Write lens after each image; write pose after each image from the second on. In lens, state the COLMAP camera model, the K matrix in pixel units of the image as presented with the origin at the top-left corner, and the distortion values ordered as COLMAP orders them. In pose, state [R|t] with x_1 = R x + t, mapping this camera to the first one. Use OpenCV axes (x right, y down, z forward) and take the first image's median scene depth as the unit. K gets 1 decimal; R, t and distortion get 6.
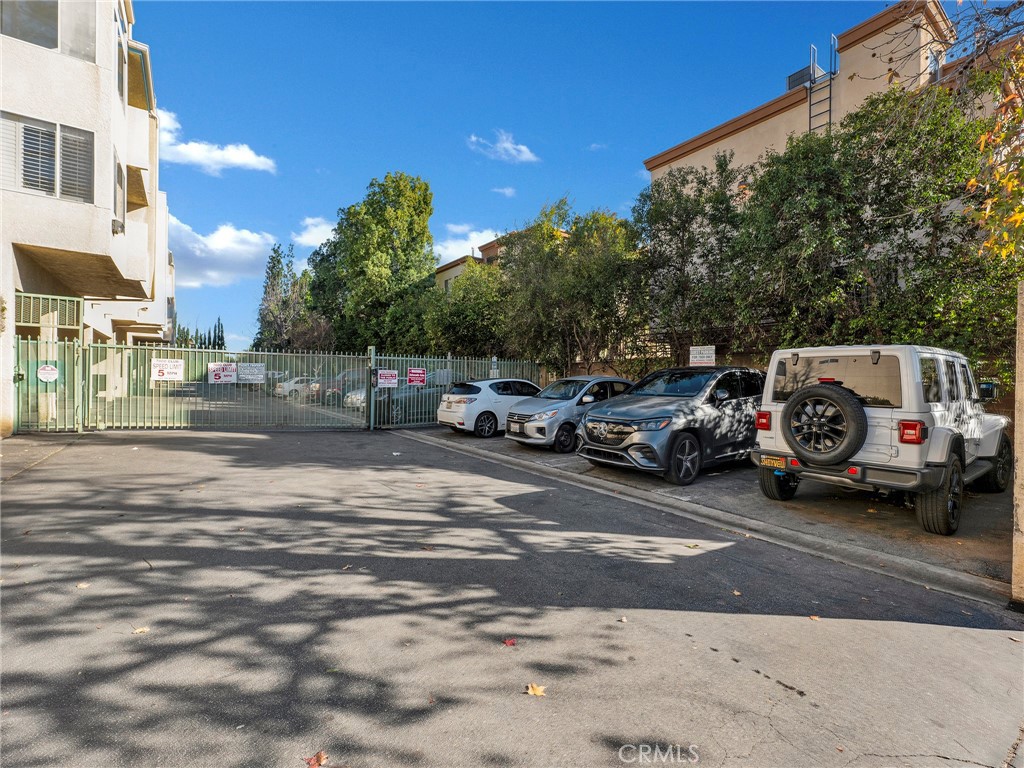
lens RADIAL K [[458.0, 0, 513.6], [0, 458.0, 380.2], [0, 0, 1]] dist [0.003302, -0.000292]
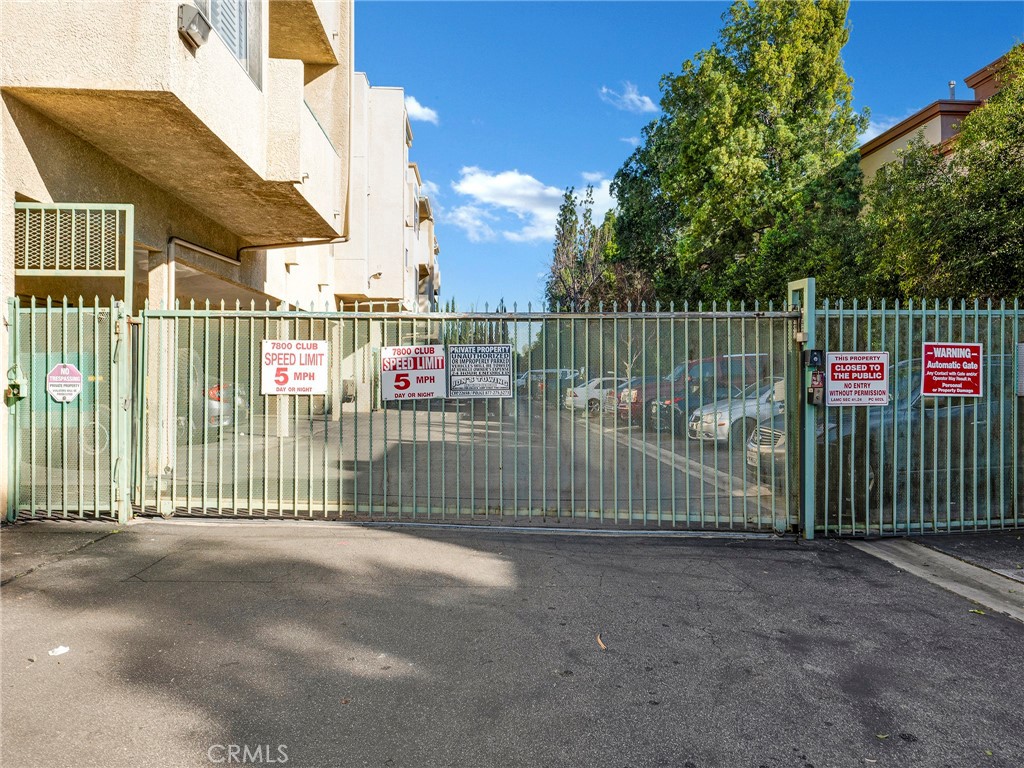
lens RADIAL K [[458.0, 0, 513.6], [0, 458.0, 380.2], [0, 0, 1]] dist [0.003302, -0.000292]
pose [[0.808696, -0.013449, -0.588074, -0.284613], [0.017027, 0.999855, 0.000549, -0.006653], [0.587981, -0.010457, 0.808807, 0.612673]]
